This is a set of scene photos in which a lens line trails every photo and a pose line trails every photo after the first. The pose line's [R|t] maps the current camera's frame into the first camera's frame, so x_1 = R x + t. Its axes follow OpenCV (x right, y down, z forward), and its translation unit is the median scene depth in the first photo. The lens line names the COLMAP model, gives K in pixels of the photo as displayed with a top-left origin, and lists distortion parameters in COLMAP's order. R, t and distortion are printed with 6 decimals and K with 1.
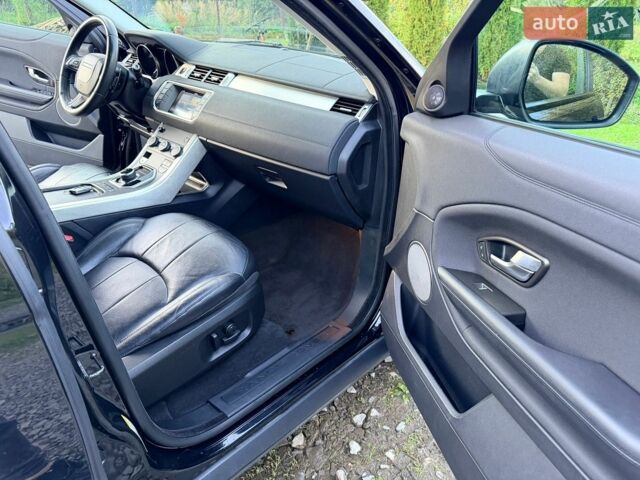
lens RADIAL K [[438.1, 0, 322.1], [0, 438.1, 238.9], [0, 0, 1]] dist [0.073553, -0.088437]
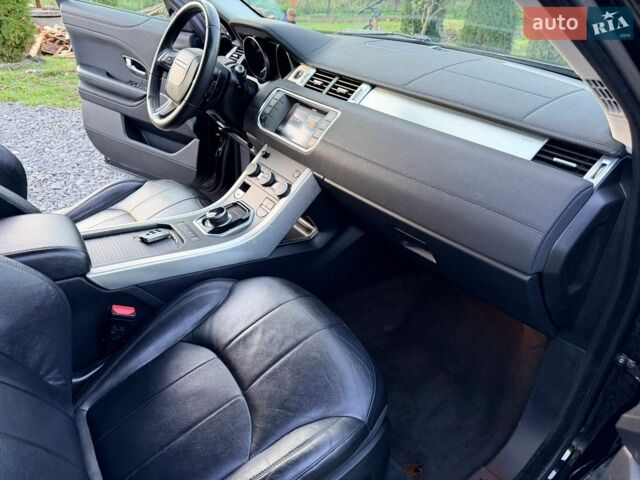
lens RADIAL K [[436.4, 0, 339.0], [0, 436.4, 241.2], [0, 0, 1]] dist [0.106981, -0.180463]
pose [[0.983654, 0.095780, -0.152481, -0.109390], [-0.090888, 0.995107, 0.038754, -0.138785], [0.155447, -0.024262, 0.987546, 0.274500]]
